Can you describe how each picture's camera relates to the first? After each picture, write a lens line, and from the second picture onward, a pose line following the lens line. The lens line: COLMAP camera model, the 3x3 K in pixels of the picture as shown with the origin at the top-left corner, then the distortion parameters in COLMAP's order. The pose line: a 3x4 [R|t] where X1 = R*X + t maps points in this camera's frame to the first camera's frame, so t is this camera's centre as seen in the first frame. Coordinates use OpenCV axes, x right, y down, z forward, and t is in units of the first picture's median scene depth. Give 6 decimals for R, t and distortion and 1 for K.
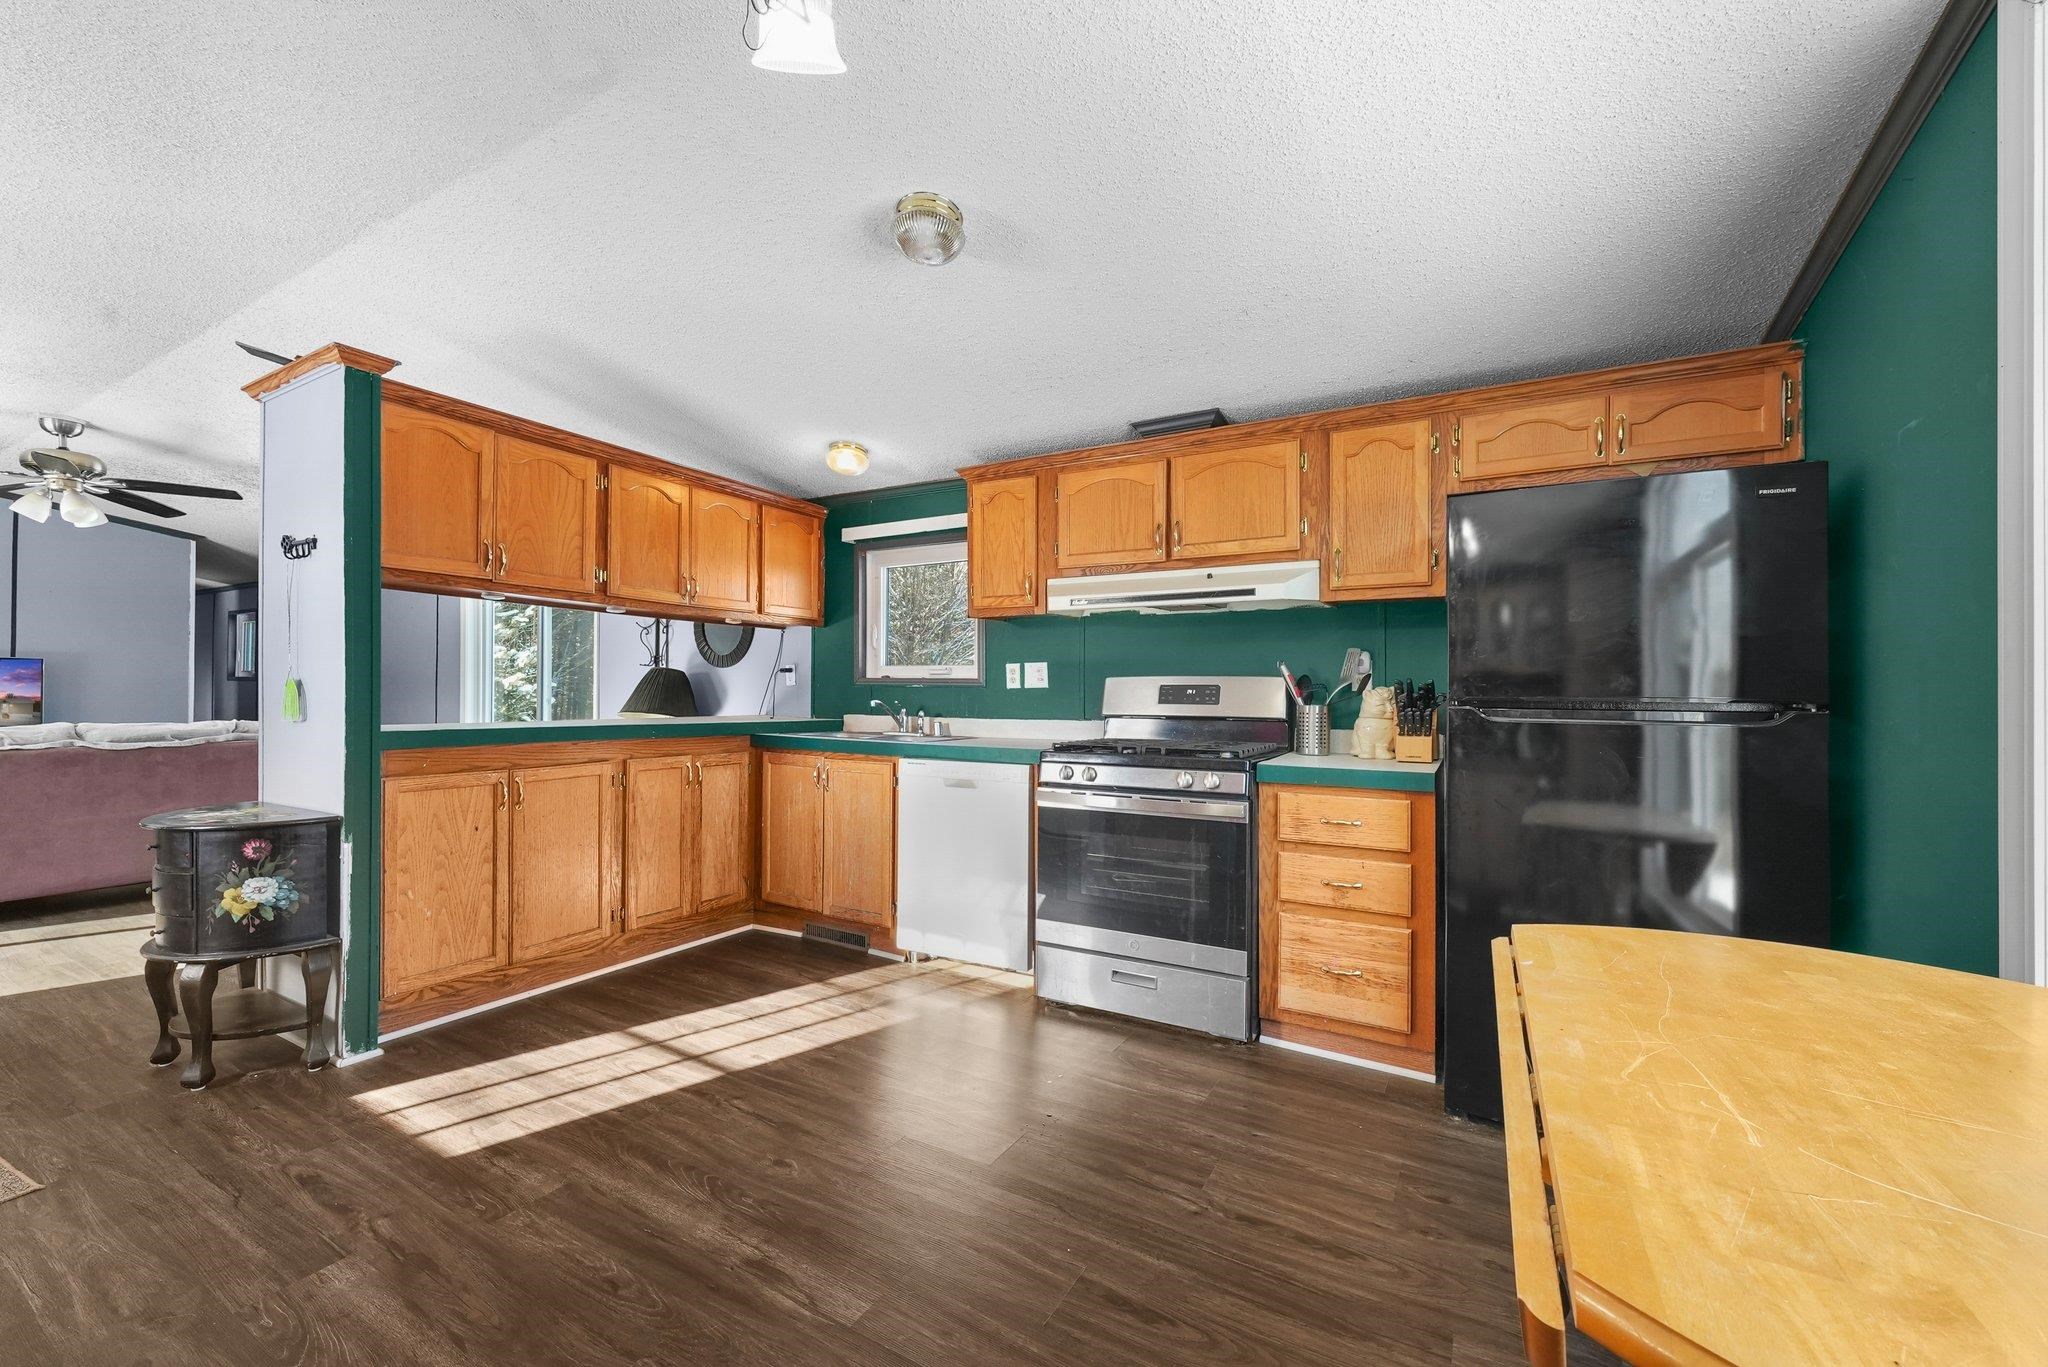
lens RADIAL K [[833.0, 0, 1024.8], [0, 833.0, 685.5], [0, 0, 1]] dist [0.000490, 0.000023]
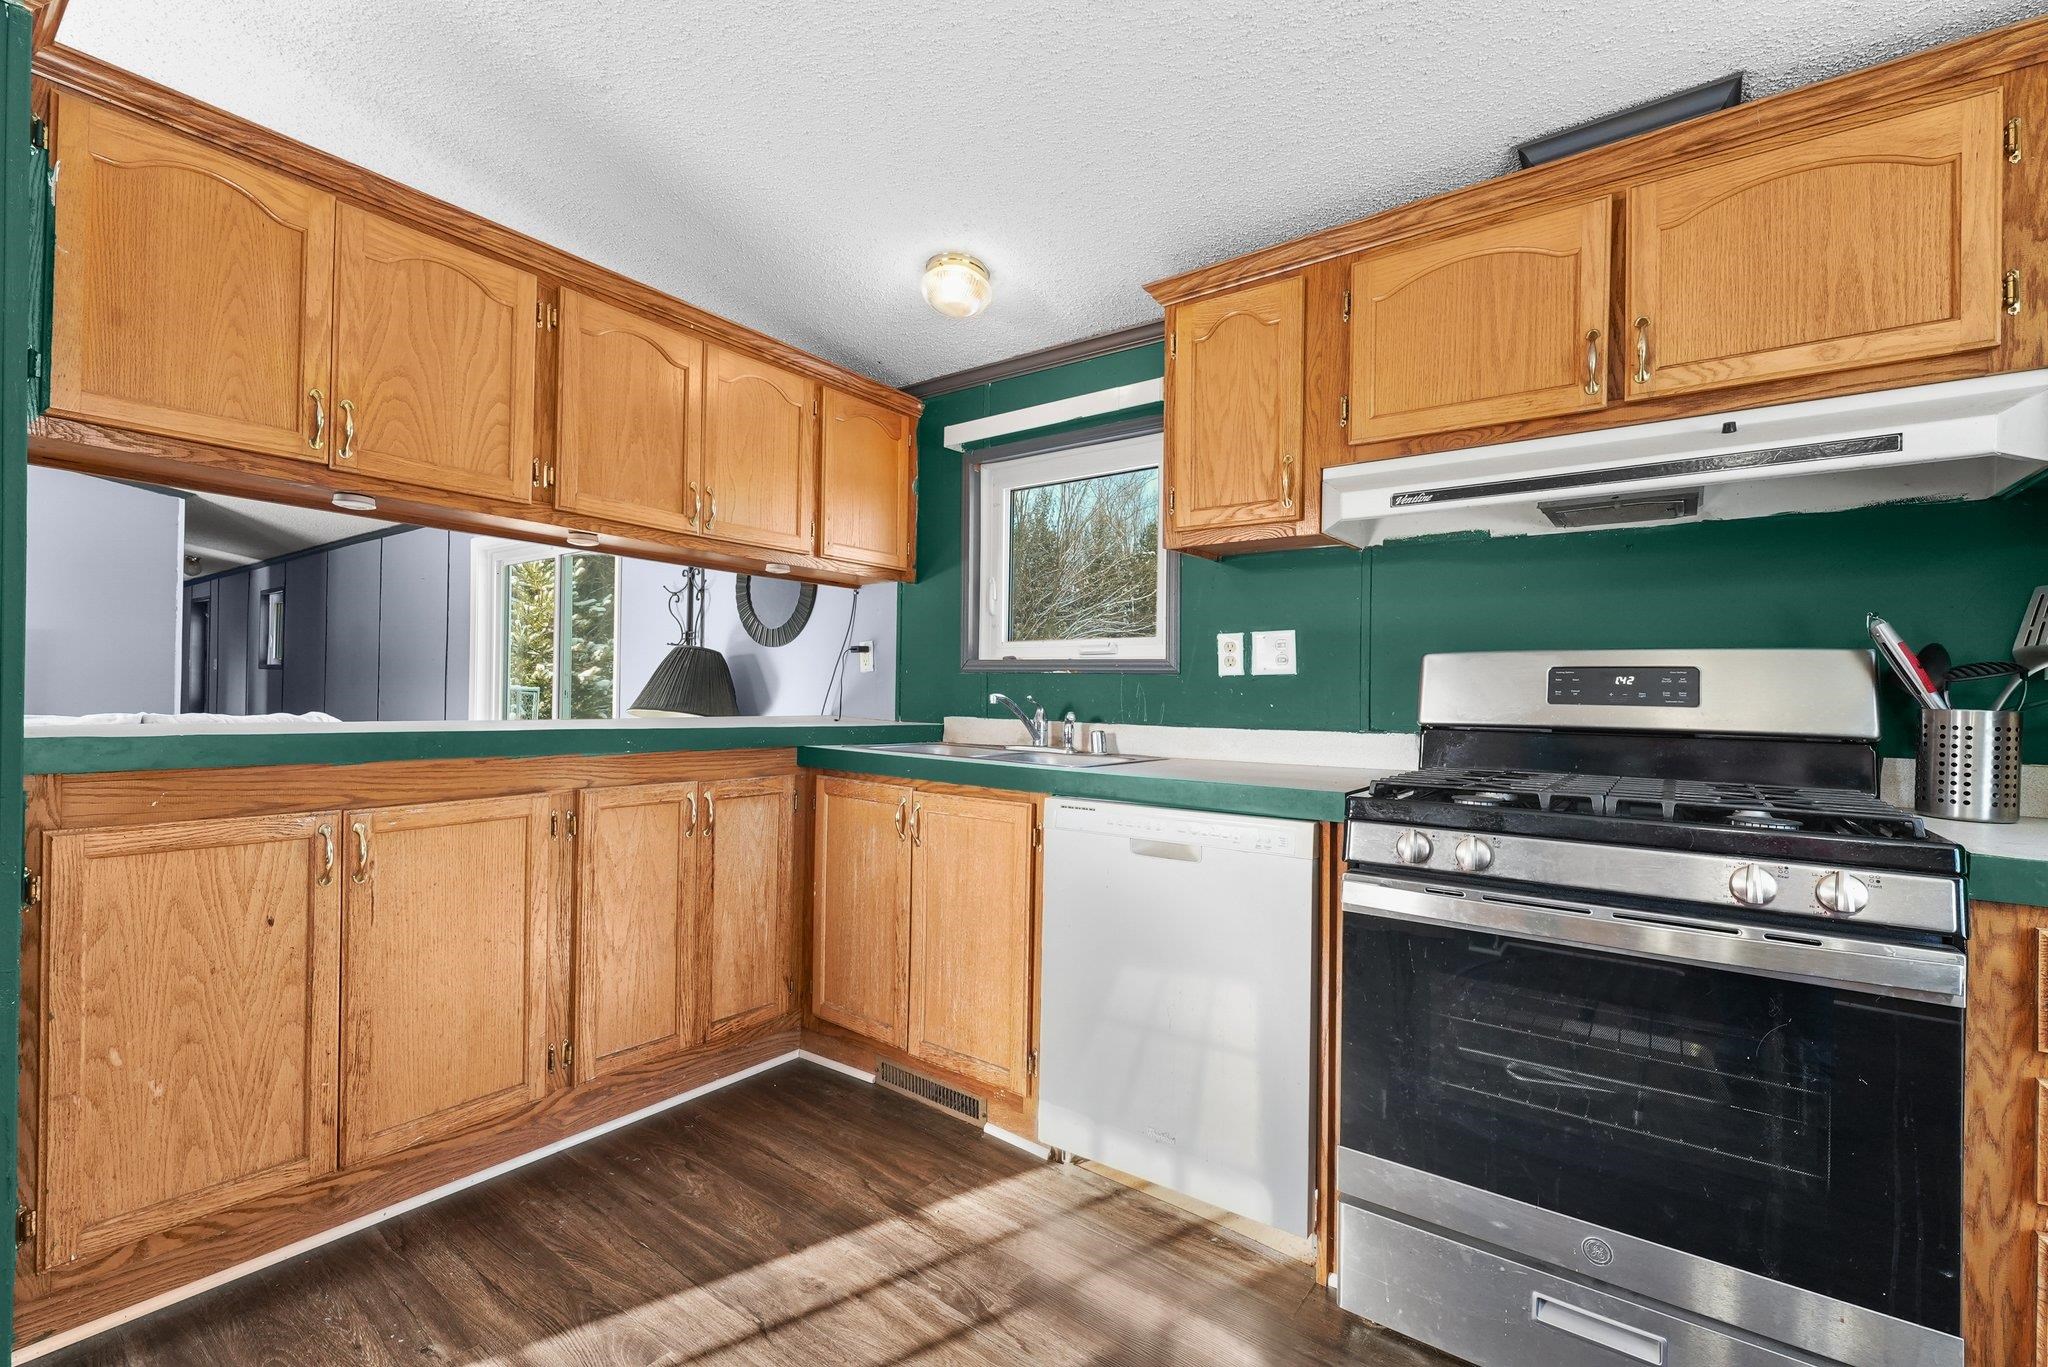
lens RADIAL K [[870.4, 0, 1022.5], [0, 870.4, 687.3], [0, 0, 1]] dist [0.000365, -0.000056]
pose [[0.993171, 0.009366, -0.116290, -0.100774], [-0.009448, 0.999955, -0.000151, 0.015165], [0.116283, 0.001248, 0.993215, 0.431047]]
